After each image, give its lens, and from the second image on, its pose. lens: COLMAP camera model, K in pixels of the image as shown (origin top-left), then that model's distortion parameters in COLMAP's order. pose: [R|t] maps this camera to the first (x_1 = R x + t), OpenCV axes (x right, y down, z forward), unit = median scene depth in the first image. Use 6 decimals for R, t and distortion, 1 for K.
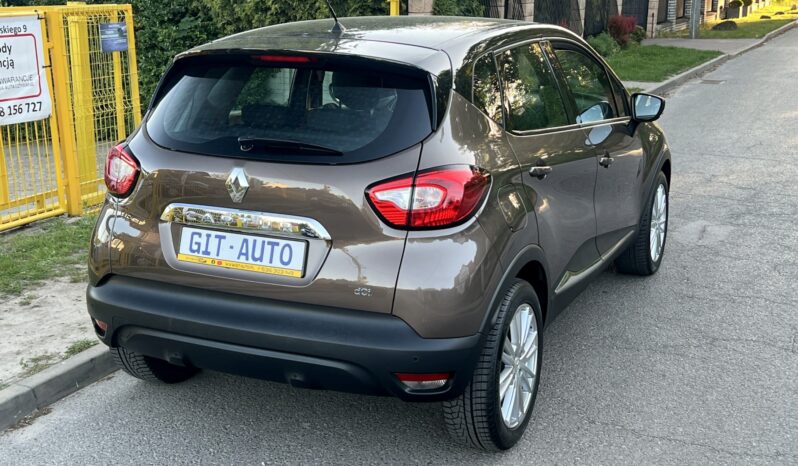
lens RADIAL K [[1022.9, 0, 386.6], [0, 1022.9, 232.4], [0, 0, 1]] dist [0.180391, -0.537893]
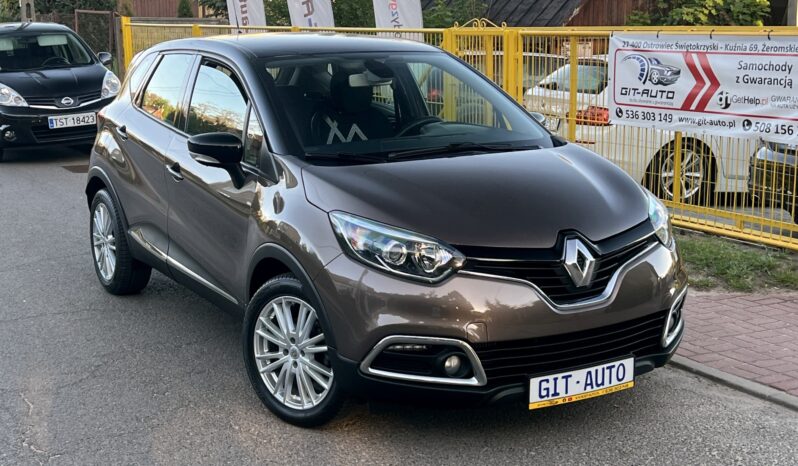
lens RADIAL K [[1107.0, 0, 399.0], [0, 1107.0, 233.0], [0, 0, 1]] dist [0.238429, -0.785349]
pose [[-0.567435, 0.166846, -0.806337, 1.372894], [-0.184808, 0.928468, 0.322170, -0.573404], [0.802411, 0.331828, -0.496011, 2.395767]]
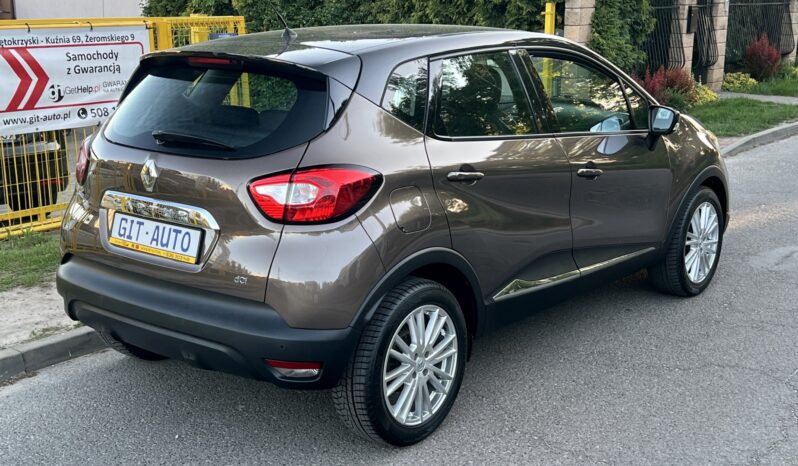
lens RADIAL K [[1022.9, 0, 386.6], [0, 1022.9, 232.4], [0, 0, 1]] dist [0.180391, -0.537893]
pose [[0.969691, 0.051640, -0.238816, 0.353664], [-0.055126, 0.998448, -0.007936, 0.008540], [0.238035, 0.020860, 0.971032, 0.001628]]
